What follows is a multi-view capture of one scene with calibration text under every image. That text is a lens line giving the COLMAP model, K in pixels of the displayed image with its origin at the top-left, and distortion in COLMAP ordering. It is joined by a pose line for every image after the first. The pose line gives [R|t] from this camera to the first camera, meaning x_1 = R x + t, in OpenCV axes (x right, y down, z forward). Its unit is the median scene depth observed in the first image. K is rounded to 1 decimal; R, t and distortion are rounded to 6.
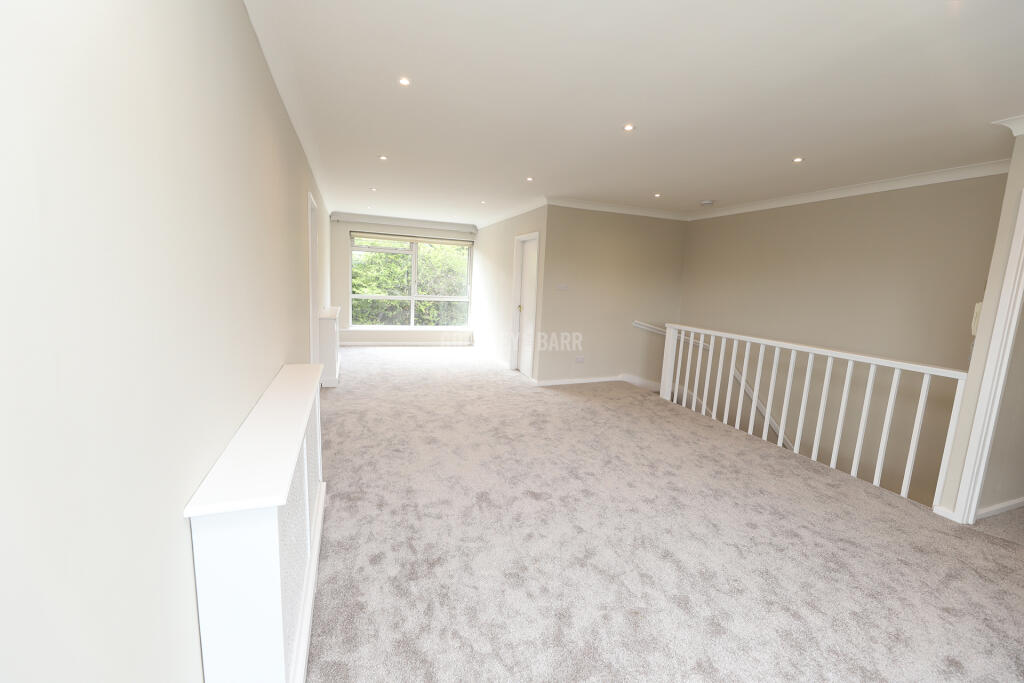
lens RADIAL K [[420.3, 0, 506.1], [0, 420.3, 338.9], [0, 0, 1]] dist [-0.003009, -0.001595]
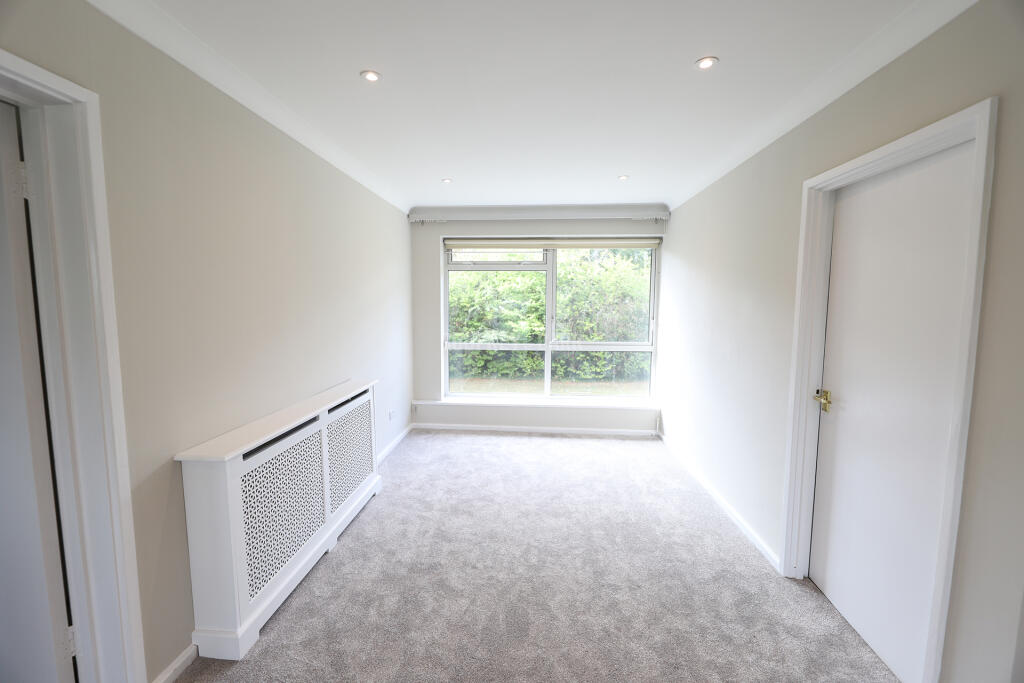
lens RADIAL K [[420.3, 0, 510.3], [0, 420.3, 338.4], [0, 0, 1]] dist [-0.003009, -0.001595]
pose [[0.917619, -0.009676, -0.397343, -0.150551], [-0.015403, 0.998087, -0.059876, -0.252512], [0.397162, 0.061064, 0.915715, 1.577135]]
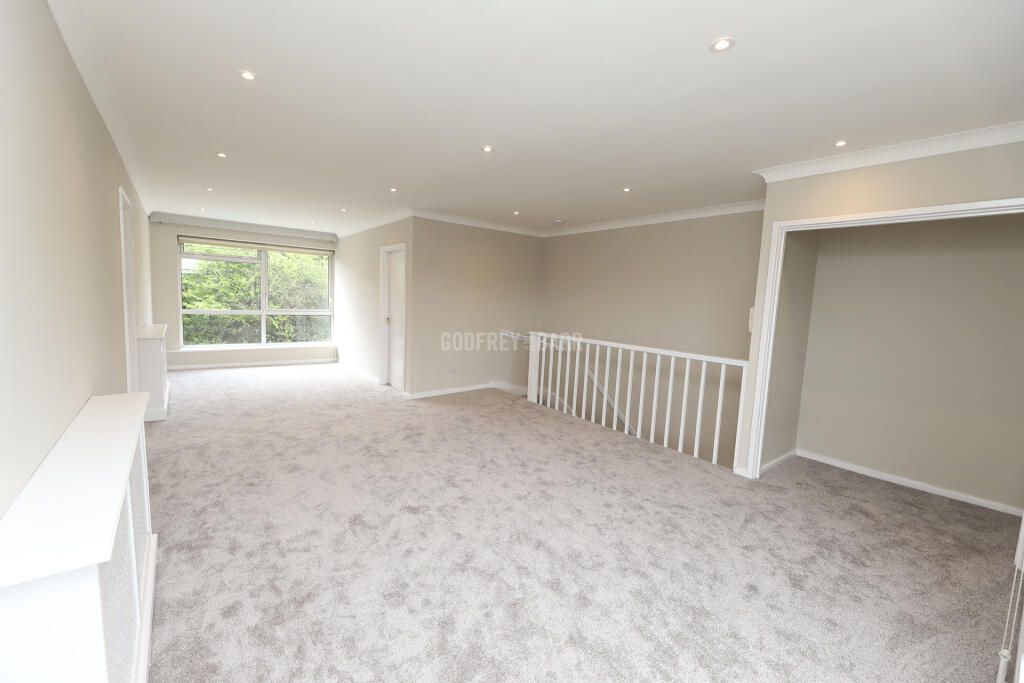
lens RADIAL K [[420.3, 0, 508.3], [0, 420.3, 339.2], [0, 0, 1]] dist [-0.003009, -0.001595]
pose [[0.951646, -0.038160, 0.304818, -0.002245], [0.046121, 0.998756, -0.018959, 0.002566], [-0.303716, 0.032100, 0.952222, -0.017136]]
